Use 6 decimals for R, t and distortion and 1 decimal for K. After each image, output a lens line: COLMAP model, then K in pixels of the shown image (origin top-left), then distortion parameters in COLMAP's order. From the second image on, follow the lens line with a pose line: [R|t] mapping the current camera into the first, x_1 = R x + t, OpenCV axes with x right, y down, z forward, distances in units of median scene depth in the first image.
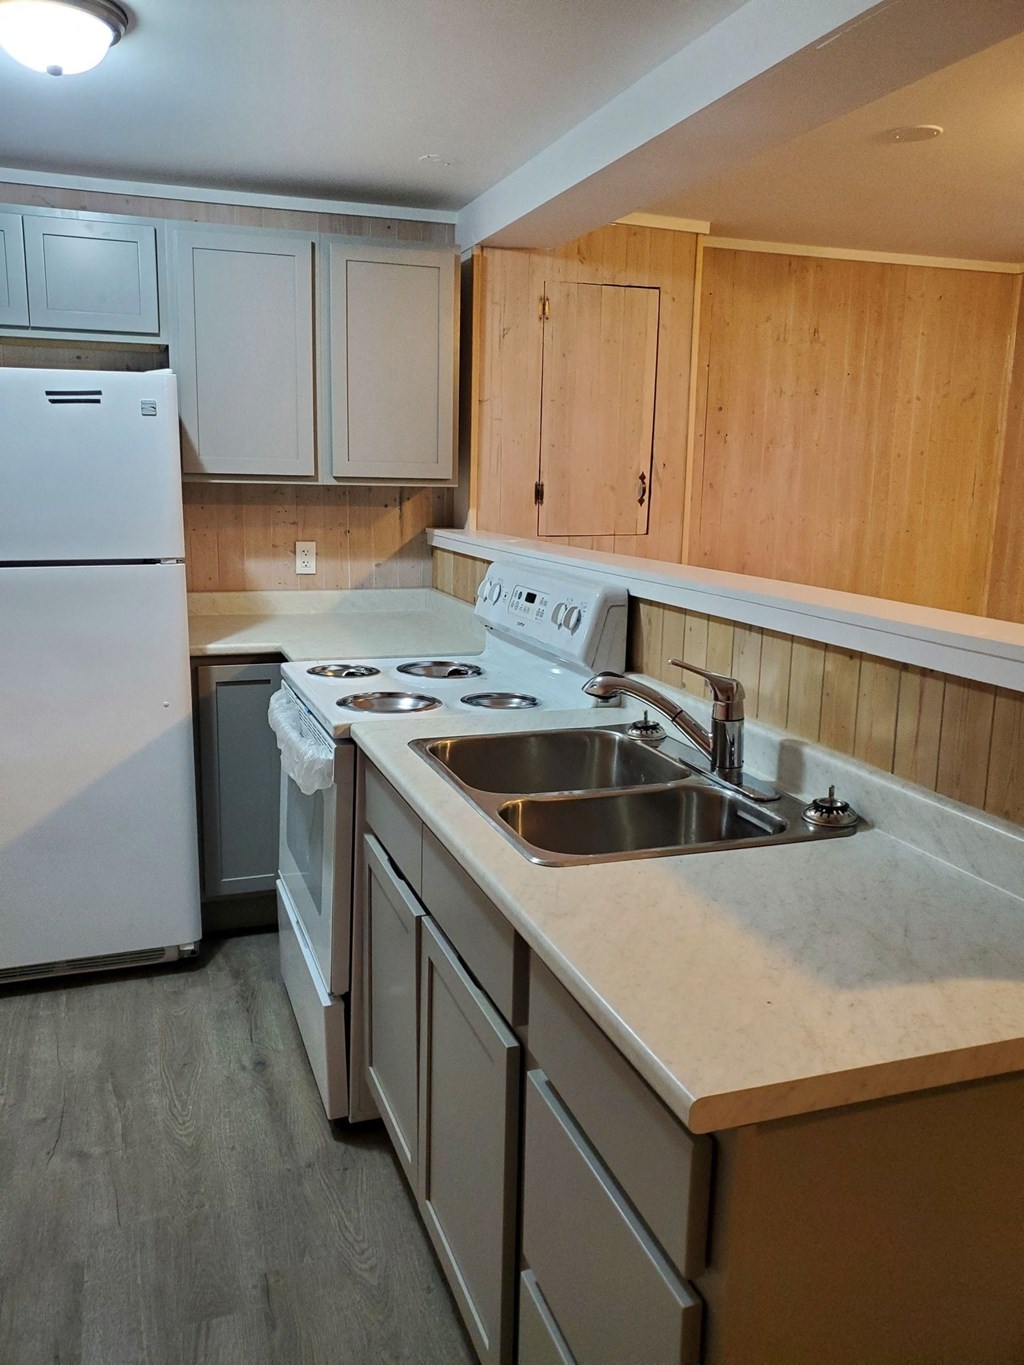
lens RADIAL K [[1066.1, 0, 497.3], [0, 1066.1, 679.4], [0, 0, 1]] dist [0.049034, -0.065962]
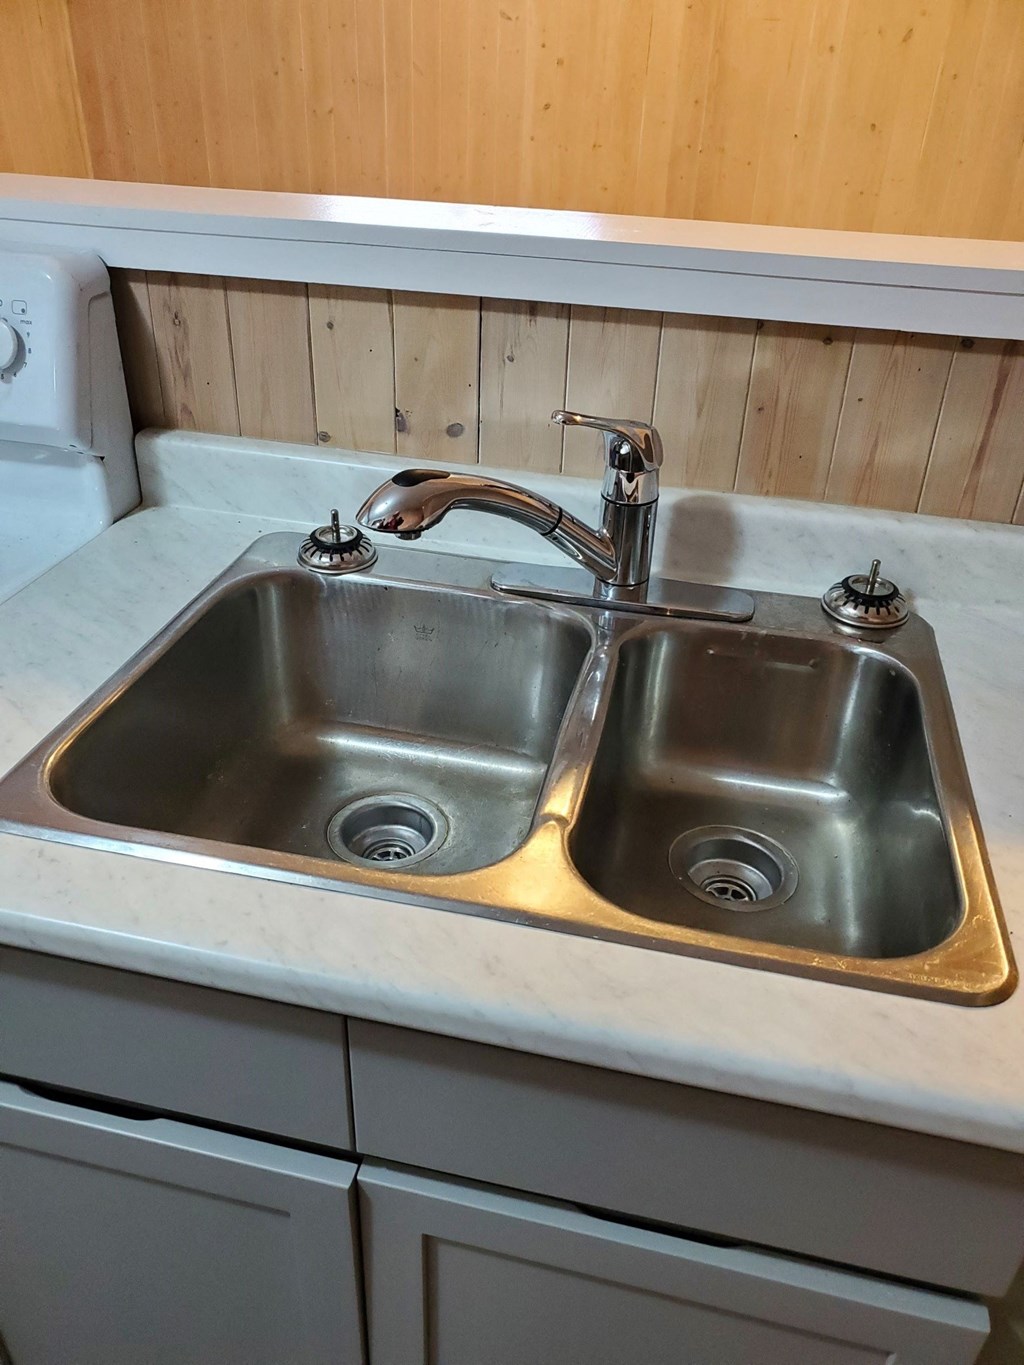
lens RADIAL K [[1040.6, 0, 510.1], [0, 1040.6, 682.2], [0, 0, 1]] dist [0.026640, 0.004840]
pose [[0.530294, -0.444448, 0.721979, -0.249861], [0.137504, 0.885390, 0.444047, -0.125827], [-0.836589, -0.136200, 0.530630, 0.755525]]
